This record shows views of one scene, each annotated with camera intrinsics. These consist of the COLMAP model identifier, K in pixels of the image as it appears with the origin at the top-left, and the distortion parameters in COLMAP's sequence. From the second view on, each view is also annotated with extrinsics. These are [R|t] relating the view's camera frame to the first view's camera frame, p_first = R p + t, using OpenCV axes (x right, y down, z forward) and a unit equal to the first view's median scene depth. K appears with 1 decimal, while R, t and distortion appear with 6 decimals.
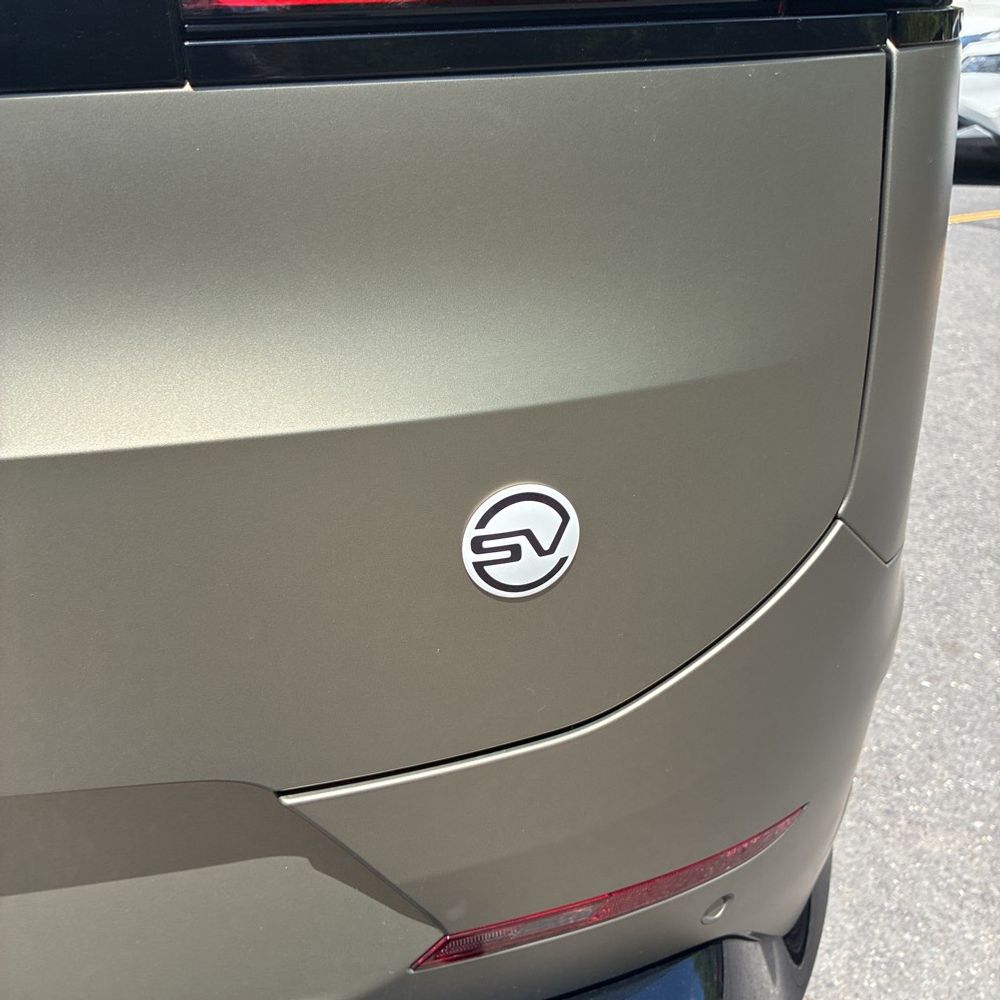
lens RADIAL K [[1025.2, 0, 500.4], [0, 1025.2, 501.3], [0, 0, 1]] dist [0.006445, 0.000286]
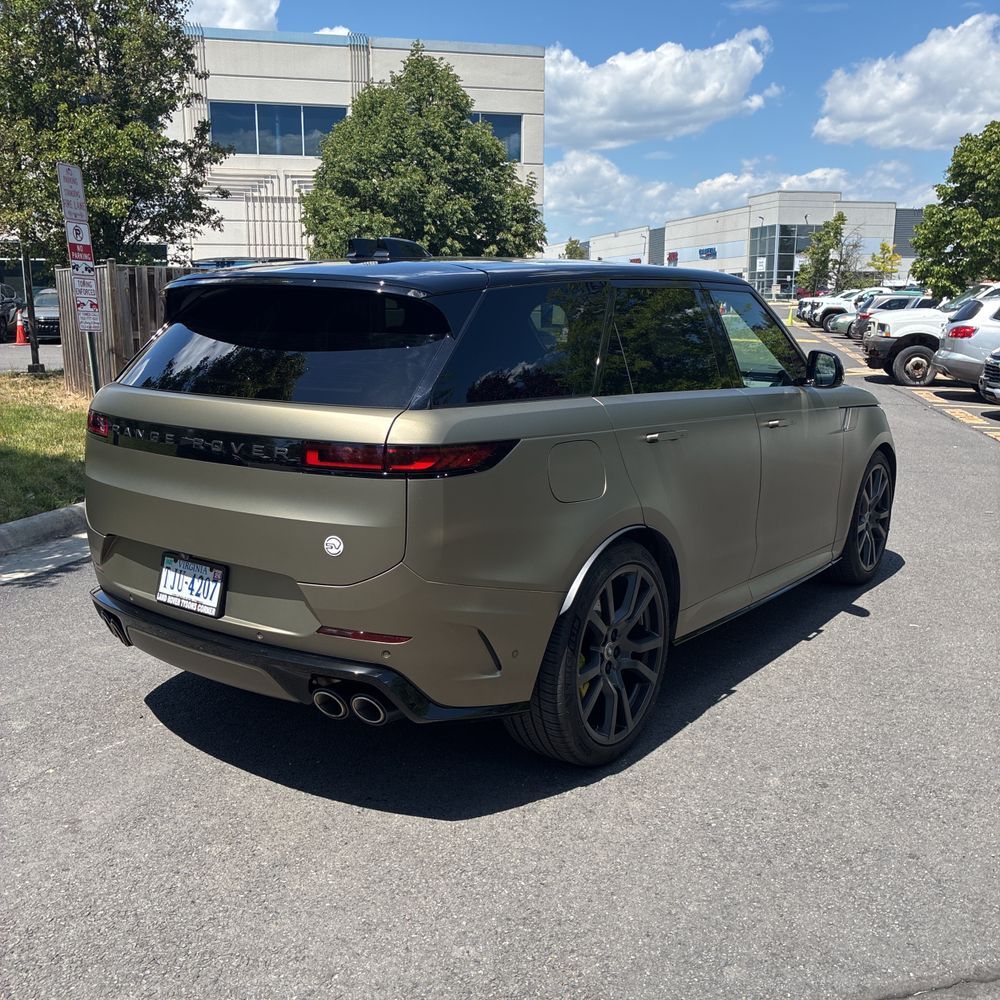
lens RADIAL K [[1007.6, 0, 489.1], [0, 1007.6, 501.6], [0, 0, 1]] dist [0.006815, 0.003778]
pose [[0.811479, 0.139591, -0.567464, 1.341978], [-0.277125, 0.946842, -0.163376, 0.165539], [0.514493, 0.289835, 0.807027, -1.122263]]
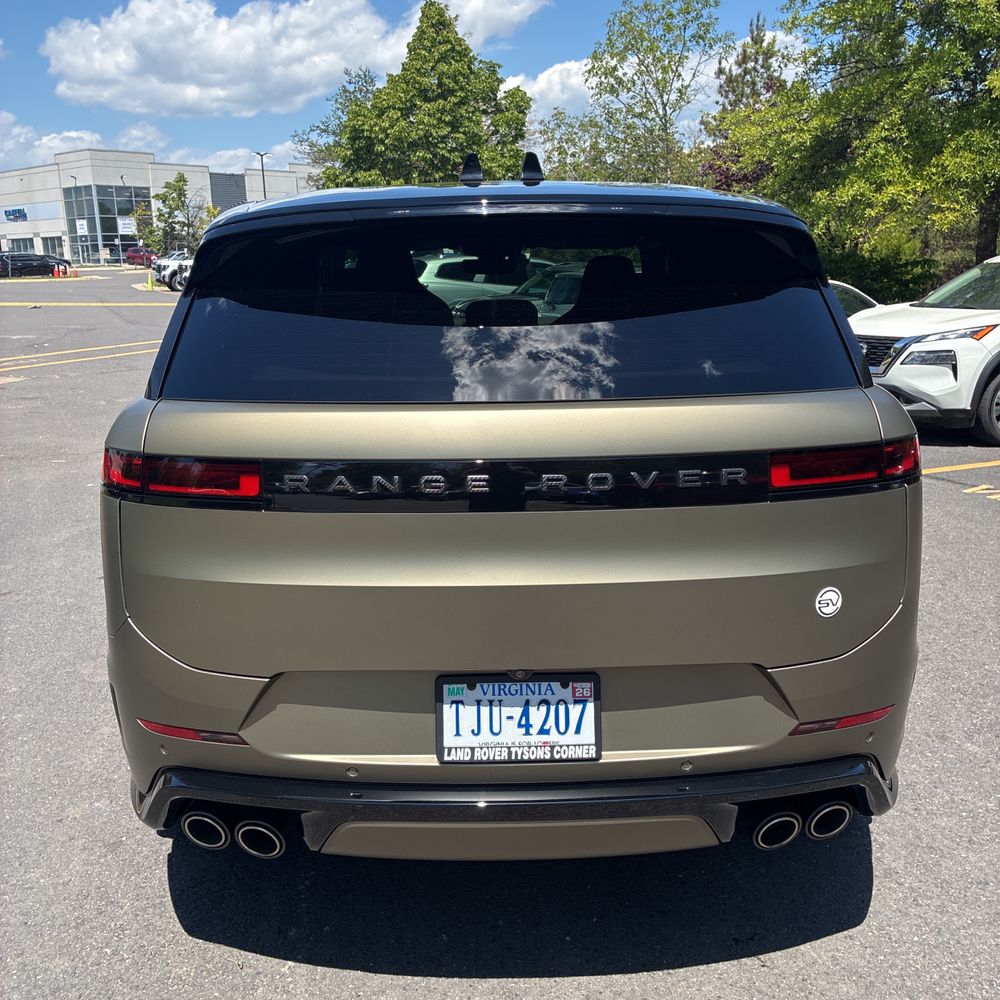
lens RADIAL K [[1011.0, 0, 499.0], [0, 1011.0, 496.8], [0, 0, 1]] dist [0.022649, -0.013352]
pose [[0.999837, 0.000383, 0.018028, -0.442280], [0.003668, 0.974548, -0.224149, 0.171513], [-0.017655, 0.224179, 0.974388, -0.977586]]
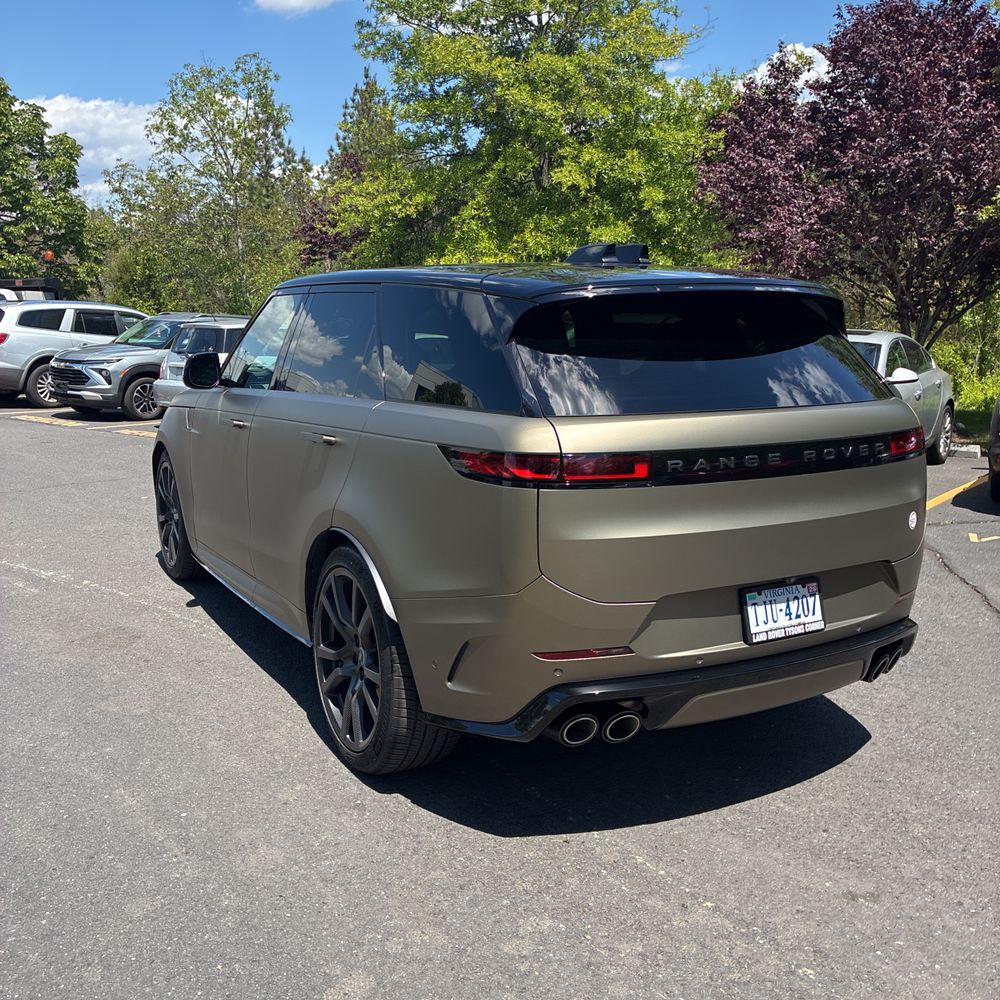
lens RADIAL K [[1007.6, 0, 489.1], [0, 1007.6, 501.6], [0, 0, 1]] dist [0.006815, 0.003778]
pose [[0.874705, -0.068214, 0.479832, -1.872001], [0.194908, 0.955967, -0.219404, 0.278101], [-0.443737, 0.285436, 0.849484, -1.166725]]
